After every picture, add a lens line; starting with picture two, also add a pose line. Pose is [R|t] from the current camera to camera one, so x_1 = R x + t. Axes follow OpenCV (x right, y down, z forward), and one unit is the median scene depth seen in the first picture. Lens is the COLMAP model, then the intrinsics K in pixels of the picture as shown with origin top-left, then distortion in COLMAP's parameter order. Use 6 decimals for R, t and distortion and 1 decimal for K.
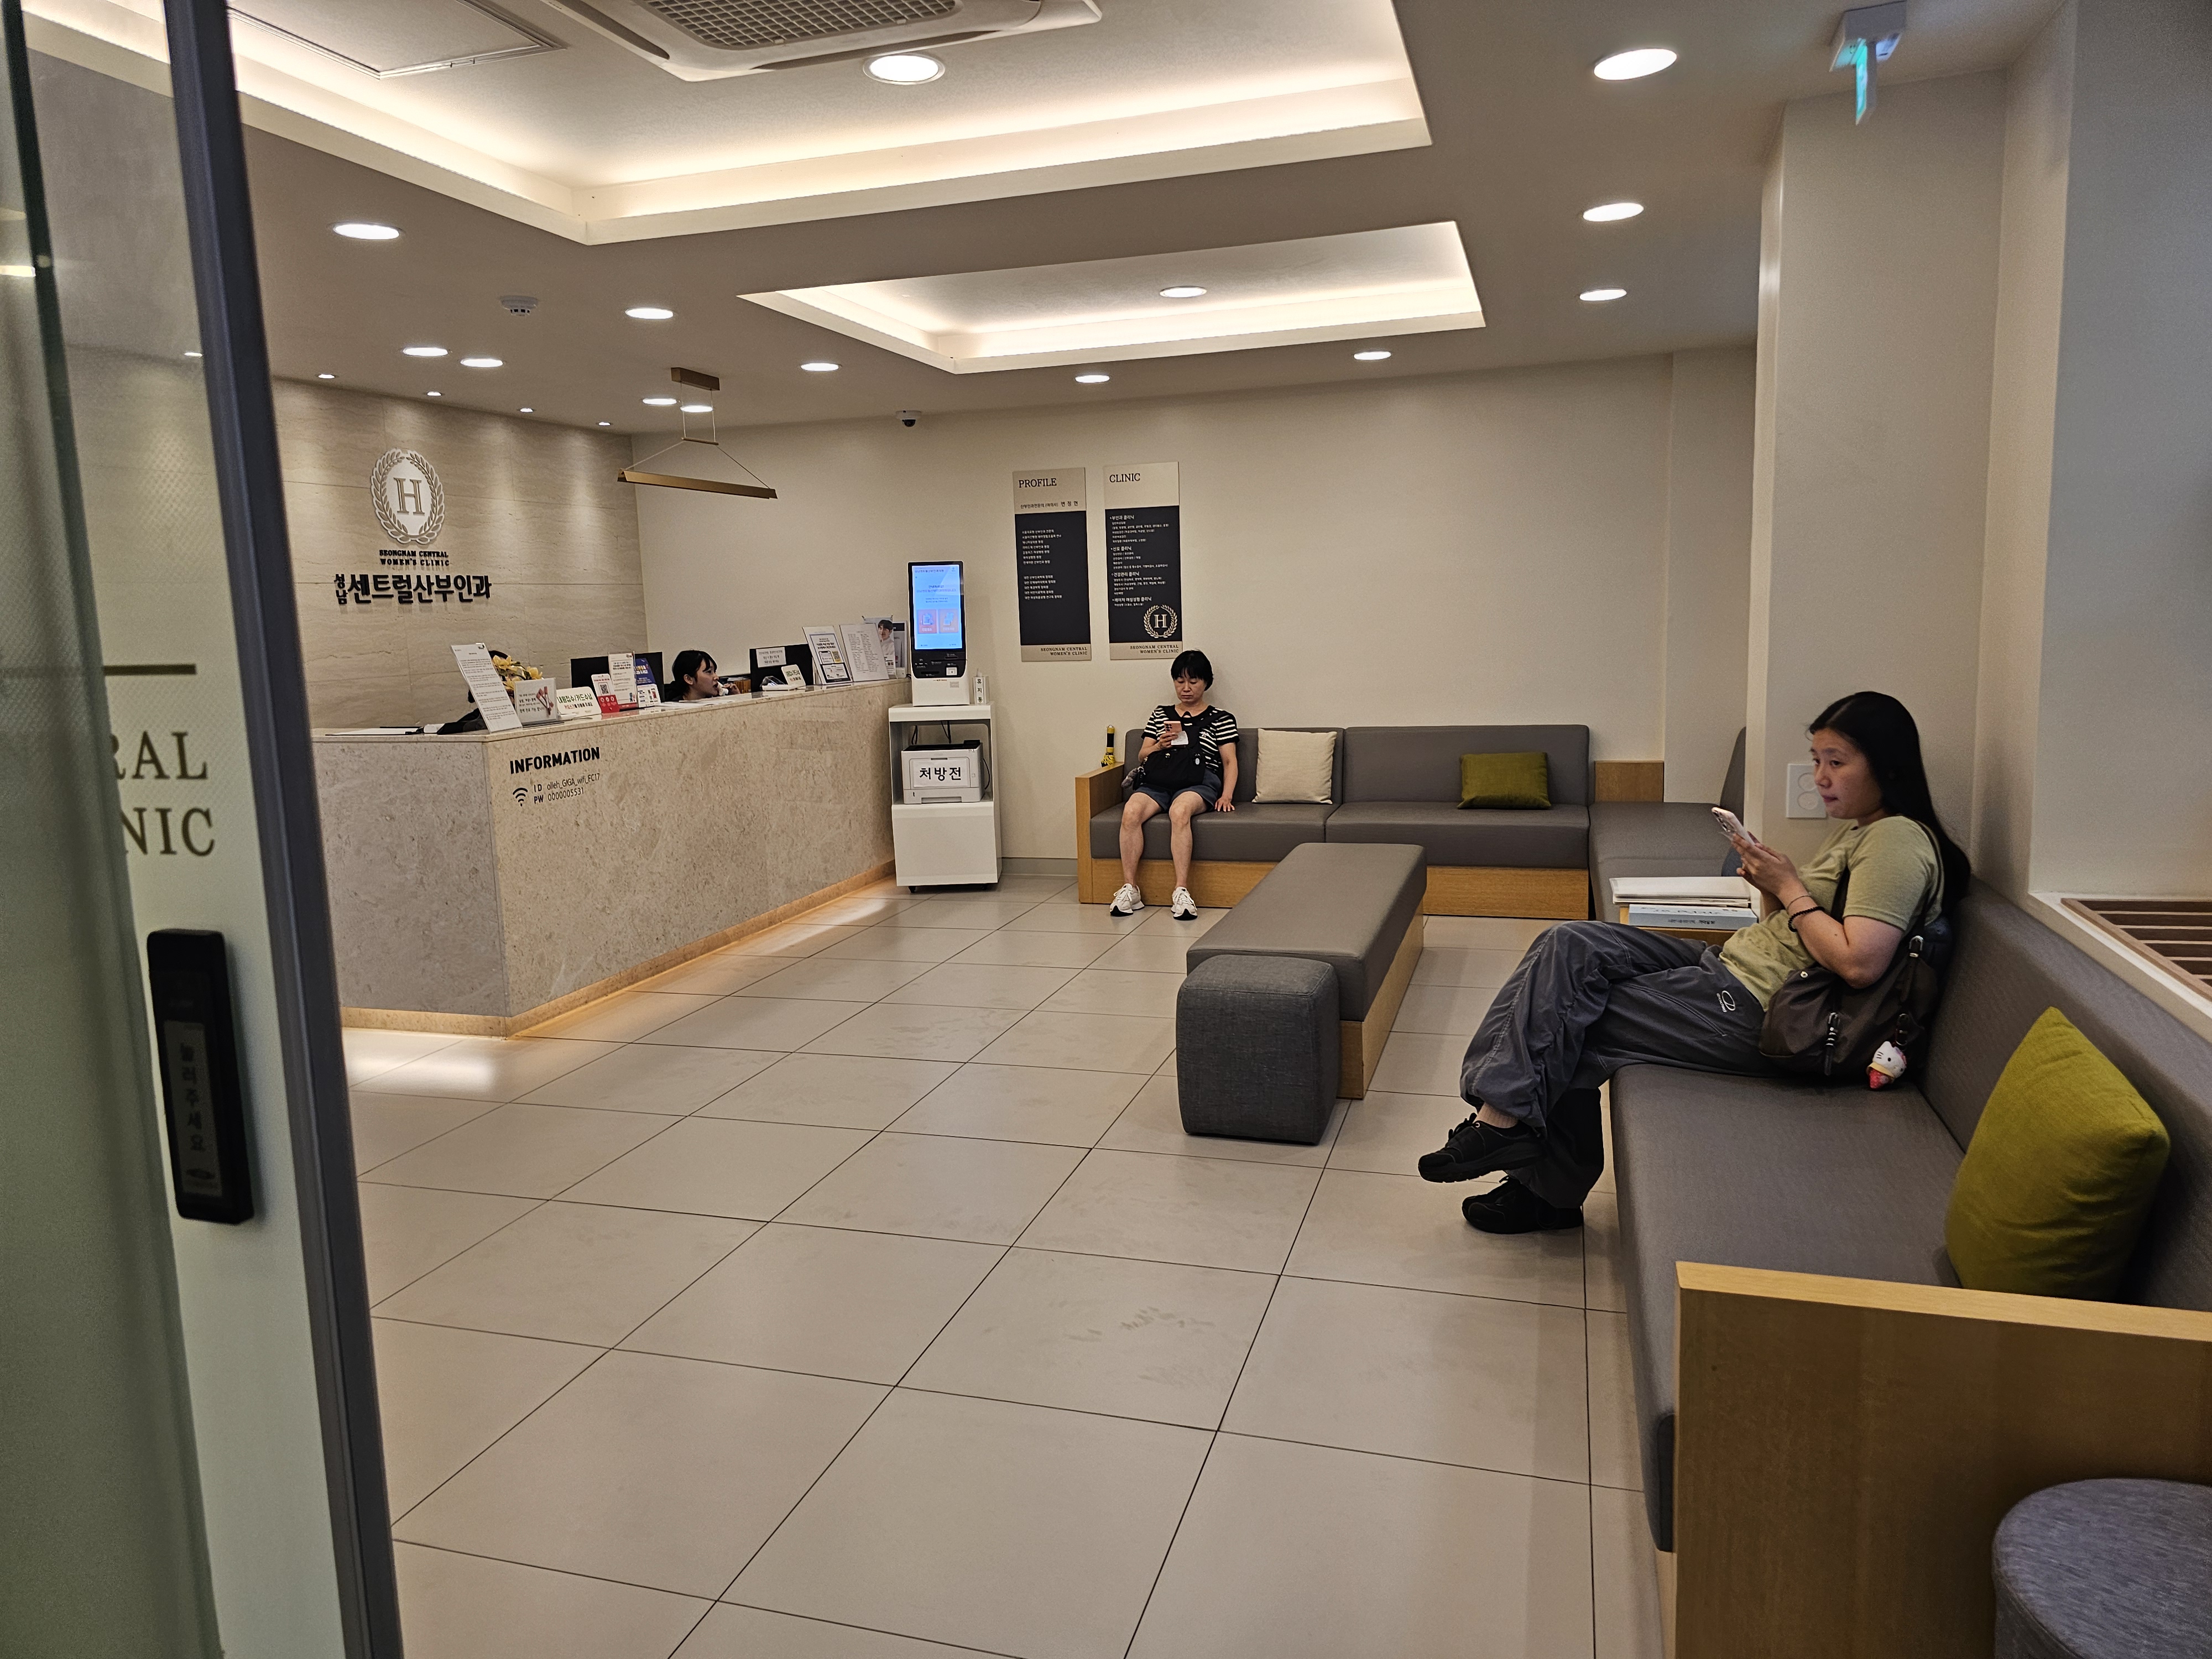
lens RADIAL K [[1509.8, 0, 1102.7], [0, 1509.8, 845.7], [0, 0, 1]] dist [0.071222, -0.069532]
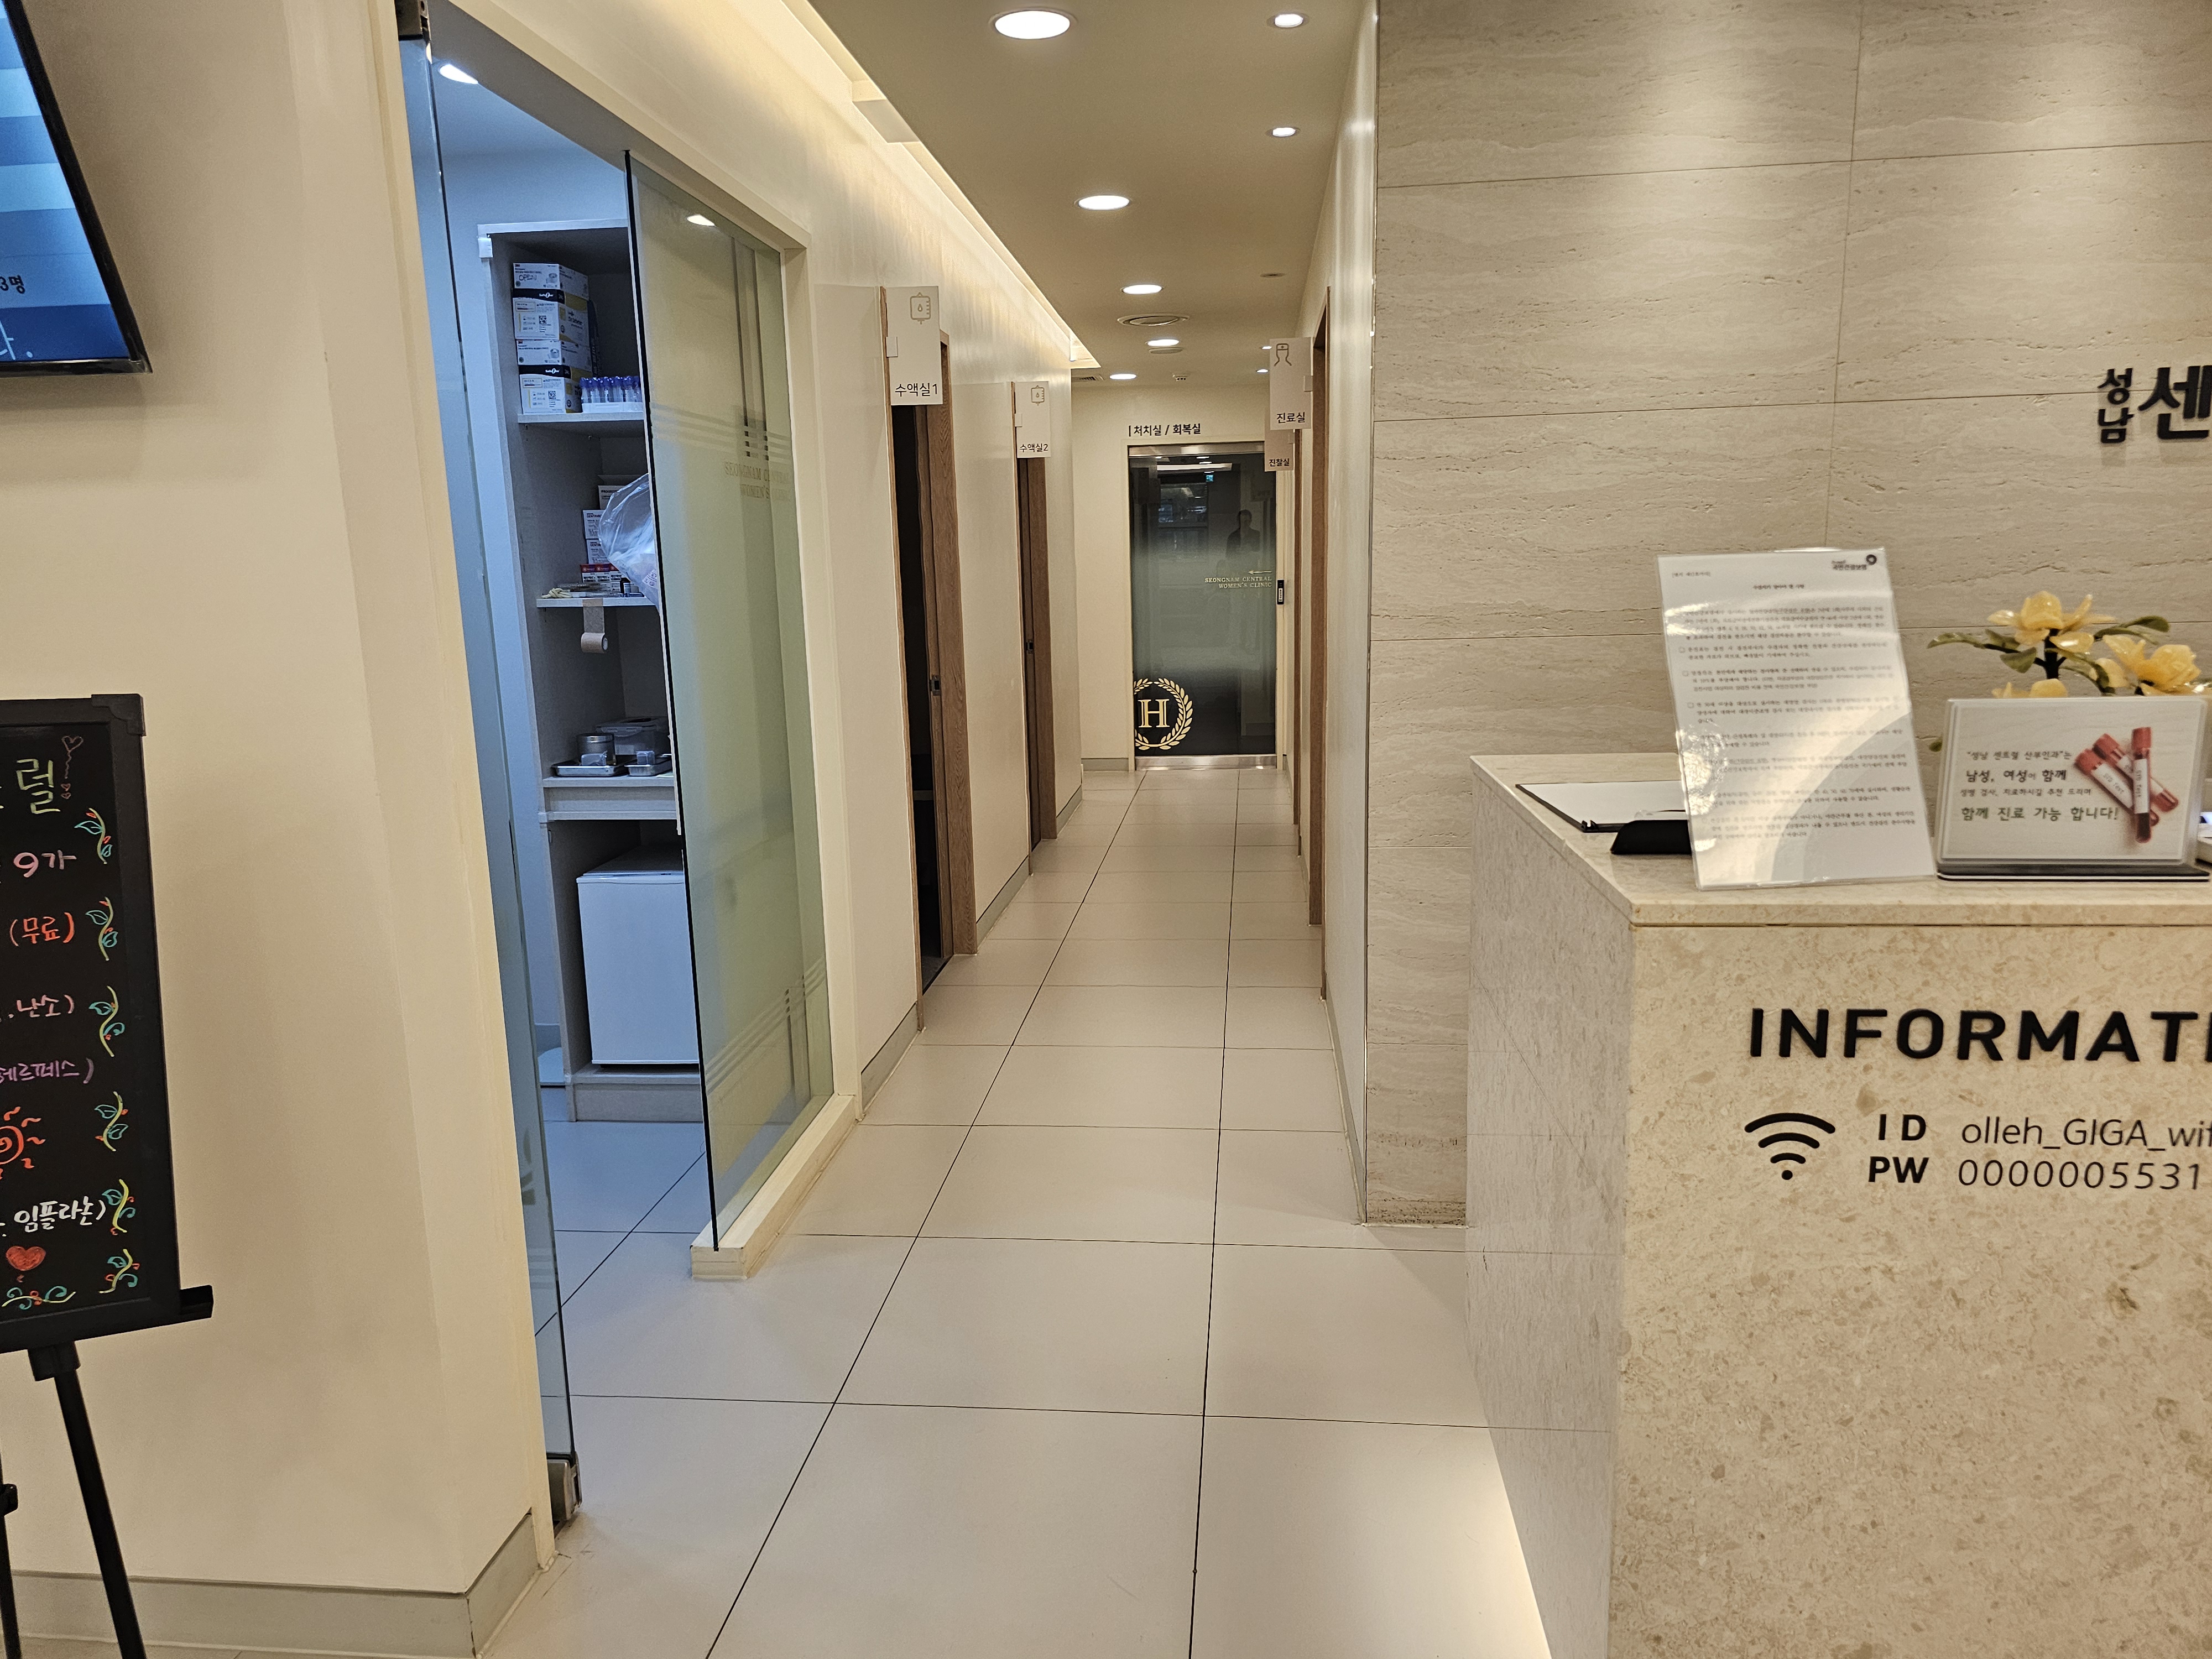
lens RADIAL K [[1481.0, 0, 1096.4], [0, 1481.0, 838.8], [0, 0, 1]] dist [0.017307, -0.005773]
pose [[0.188717, 0.205642, -0.960259, -0.129970], [-0.134819, 0.973996, 0.182088, -0.085089], [0.972733, 0.095098, 0.211534, 0.623057]]
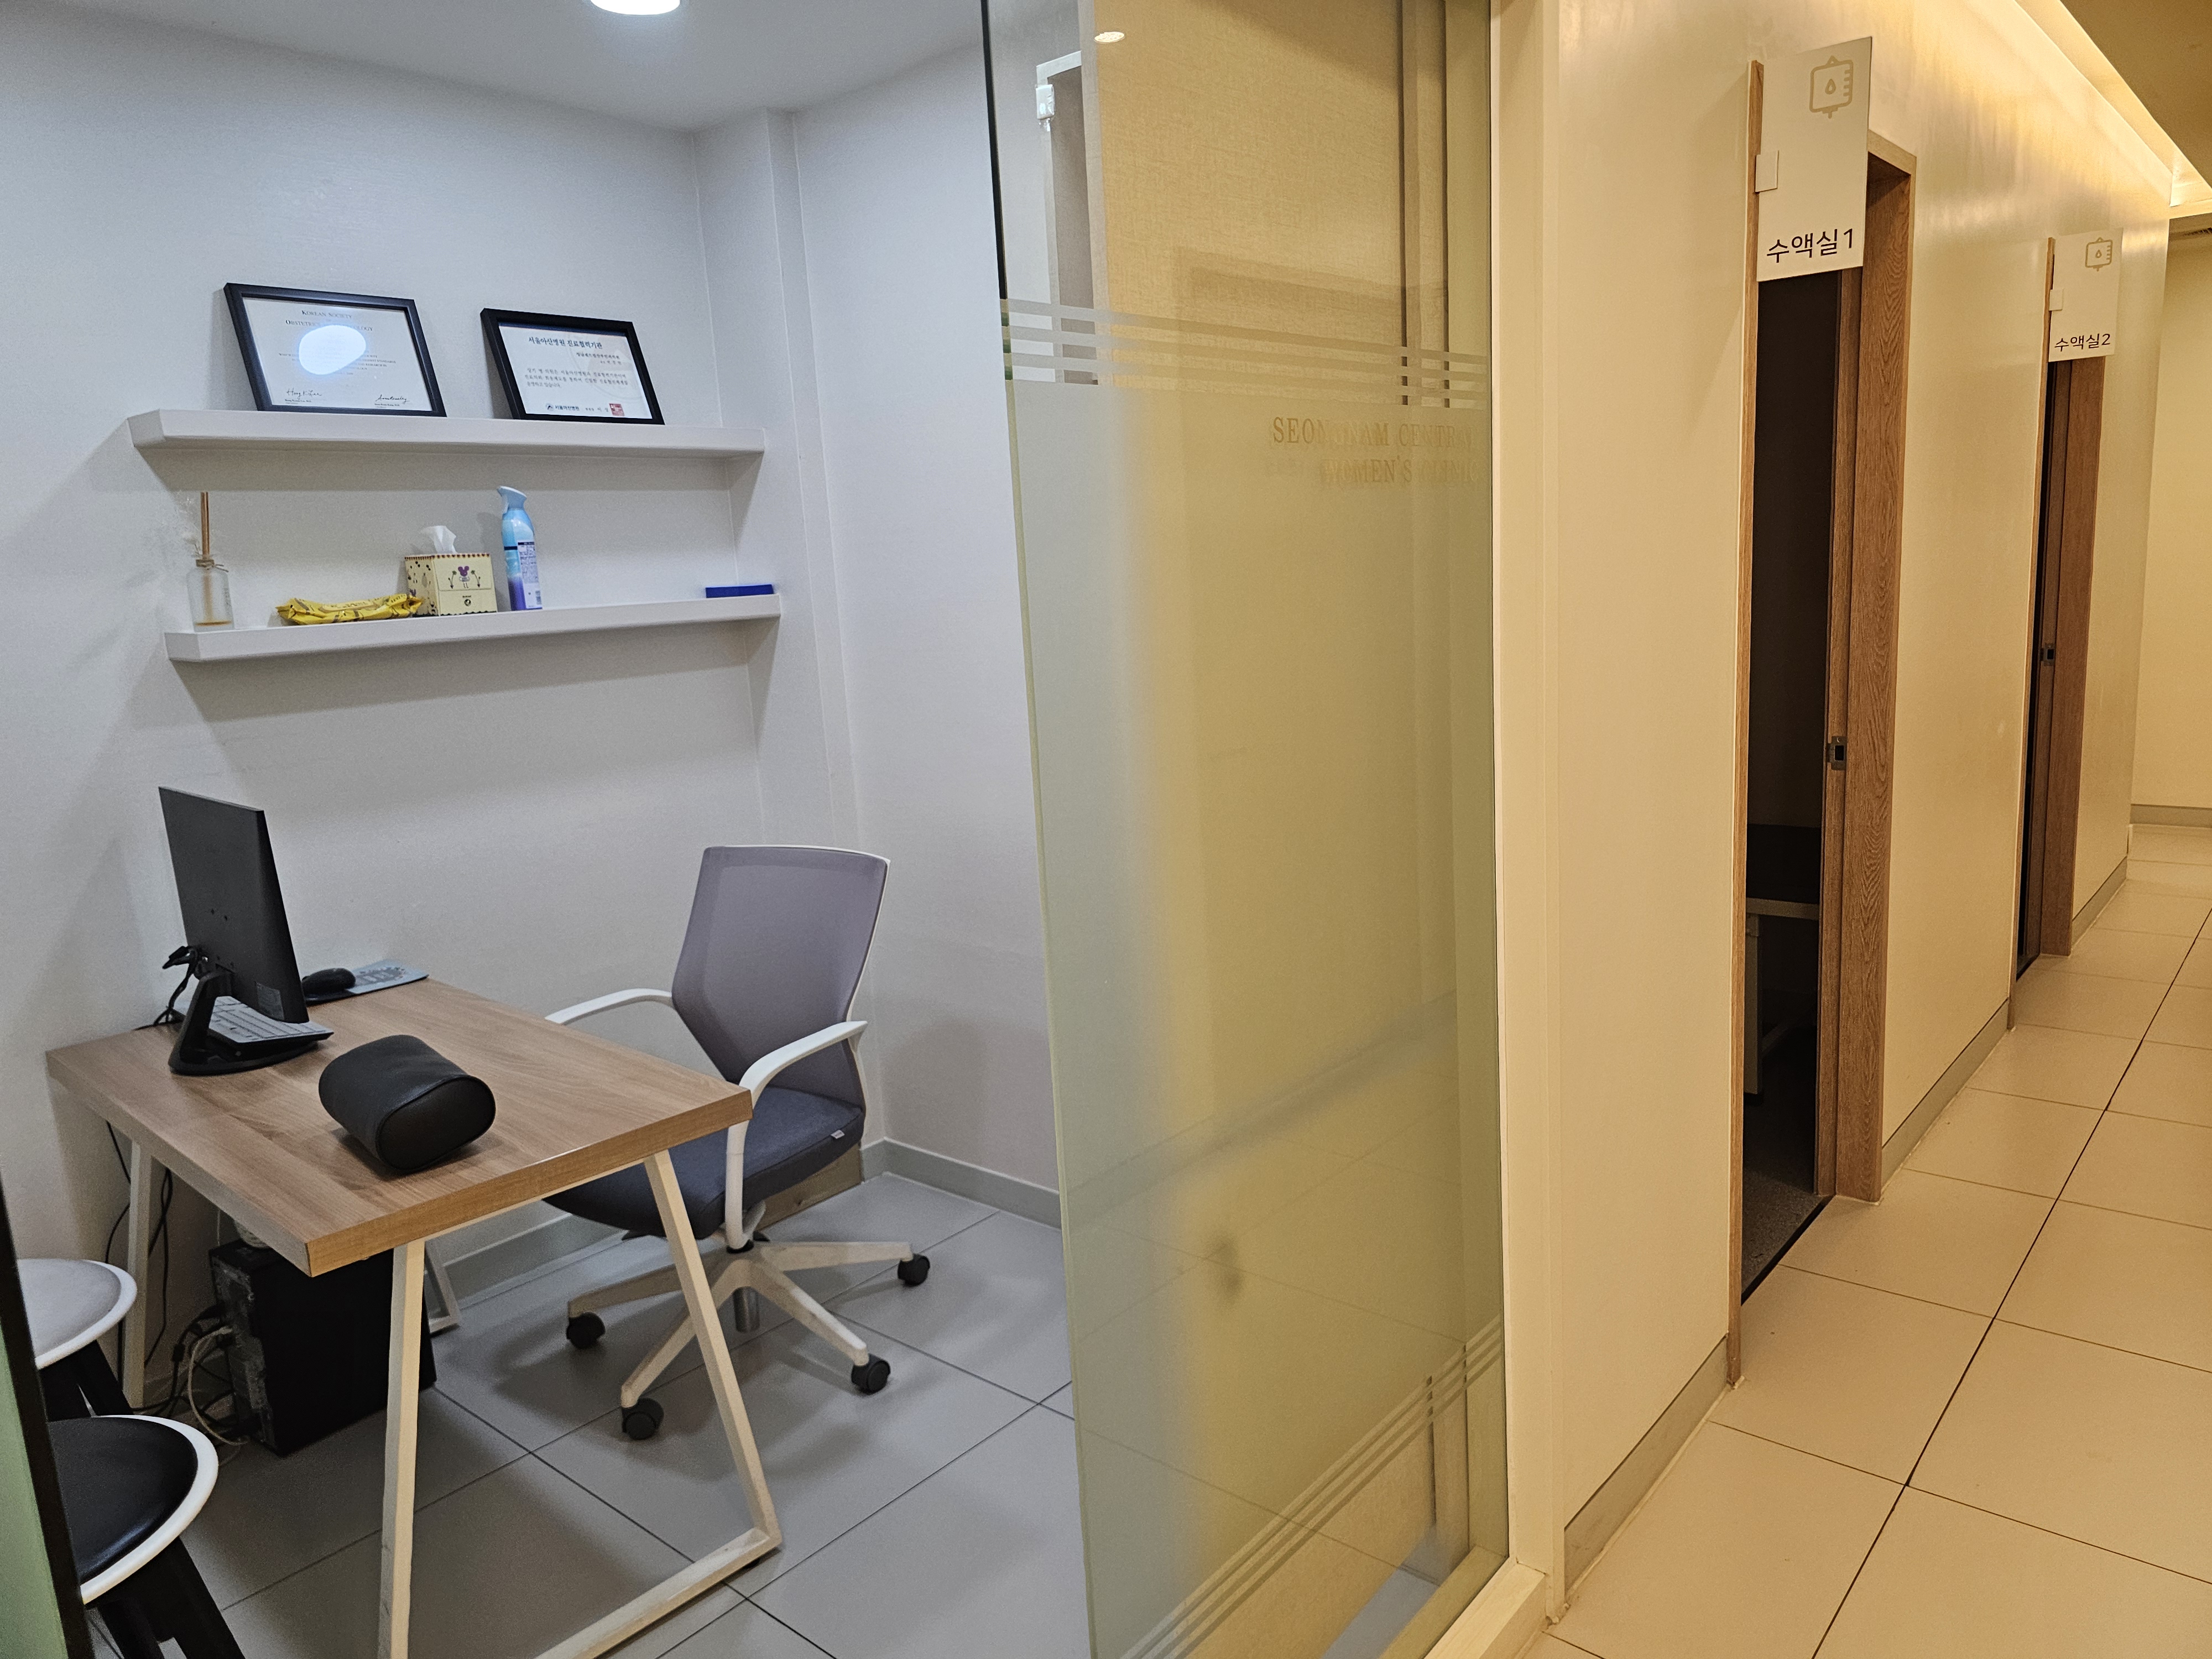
lens RADIAL K [[1495.8, 0, 1106.0], [0, 1495.8, 829.5], [0, 0, 1]] dist [0.023987, -0.005702]
pose [[-0.405642, 0.214820, -0.888429, -0.385178], [-0.070808, 0.961683, 0.264862, -0.097008], [0.911285, 0.170347, -0.374888, 0.669174]]
